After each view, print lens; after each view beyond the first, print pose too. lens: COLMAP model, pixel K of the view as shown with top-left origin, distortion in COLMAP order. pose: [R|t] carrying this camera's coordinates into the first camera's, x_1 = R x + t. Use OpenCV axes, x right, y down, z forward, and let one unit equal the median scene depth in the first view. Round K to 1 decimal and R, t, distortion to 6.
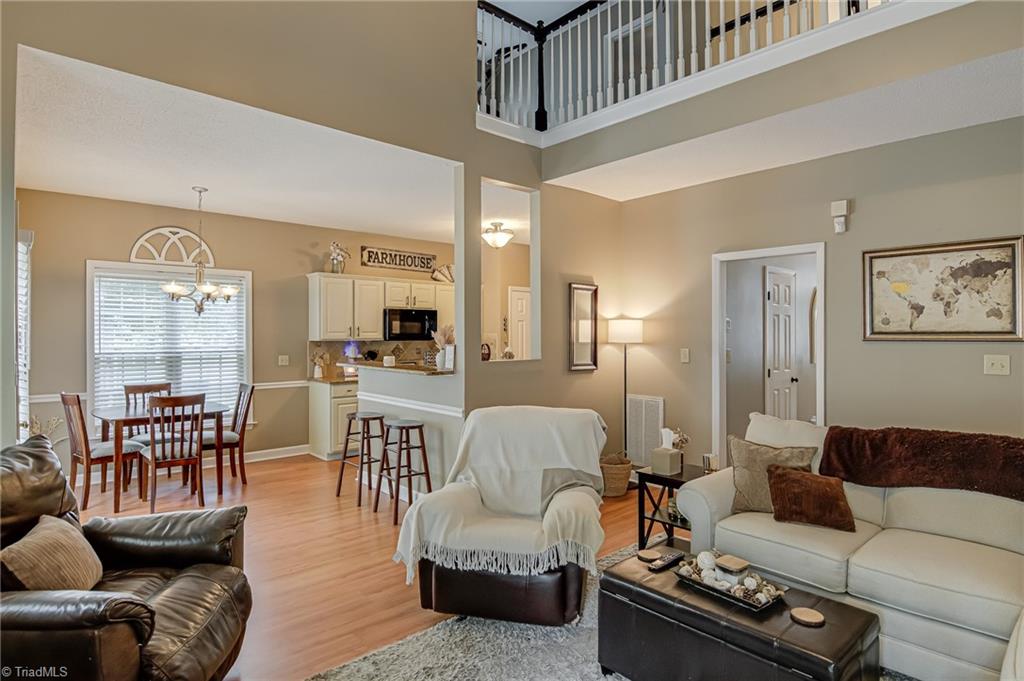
lens RADIAL K [[552.7, 0, 512.0], [0, 552.7, 340.5], [0, 0, 1]] dist [0.003727, -0.021794]
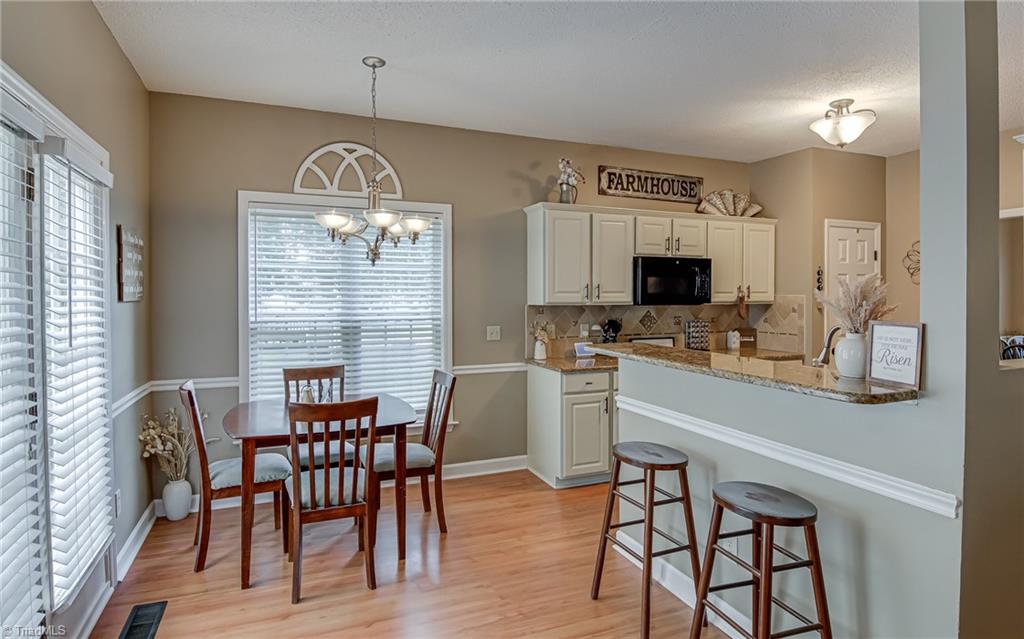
lens RADIAL K [[561.8, 0, 512.3], [0, 561.8, 301.4], [0, 0, 1]] dist [0.000416, -0.001081]
pose [[0.944890, 0.004165, -0.327360, -0.165471], [-0.004249, 0.999991, 0.000460, -0.004411], [0.327359, 0.000956, 0.944899, 0.353837]]
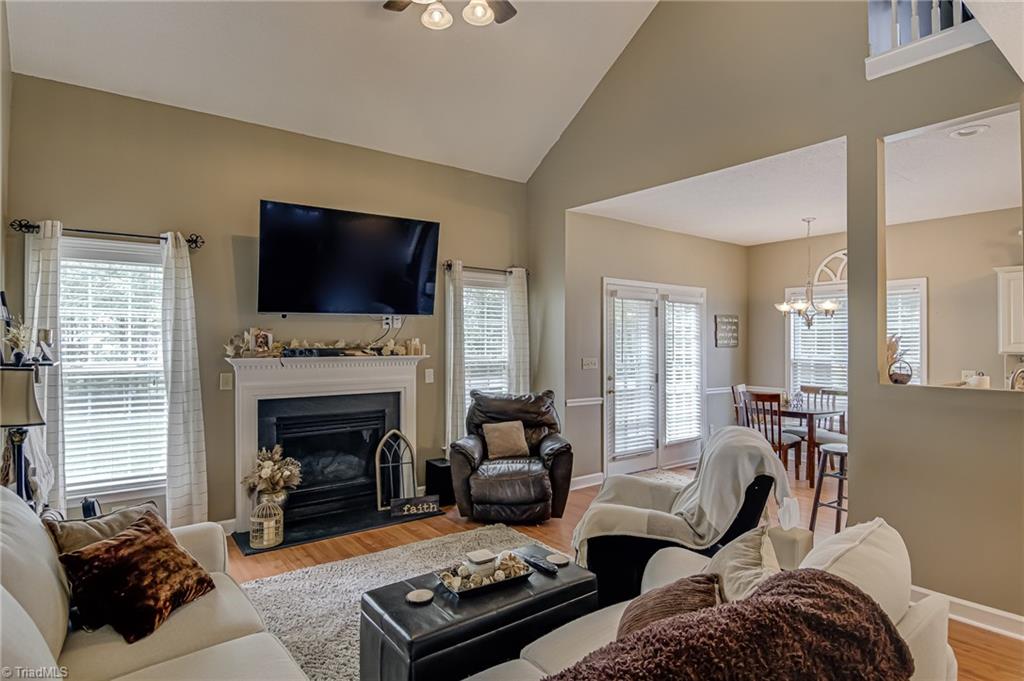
lens RADIAL K [[552.7, 0, 512.0], [0, 552.7, 340.5], [0, 0, 1]] dist [0.003727, -0.021794]
pose [[-0.094971, -0.001758, -0.995478, 0.509150], [-0.012909, 0.999917, -0.000534, -0.009691], [0.995396, 0.012800, -0.094986, 0.389576]]
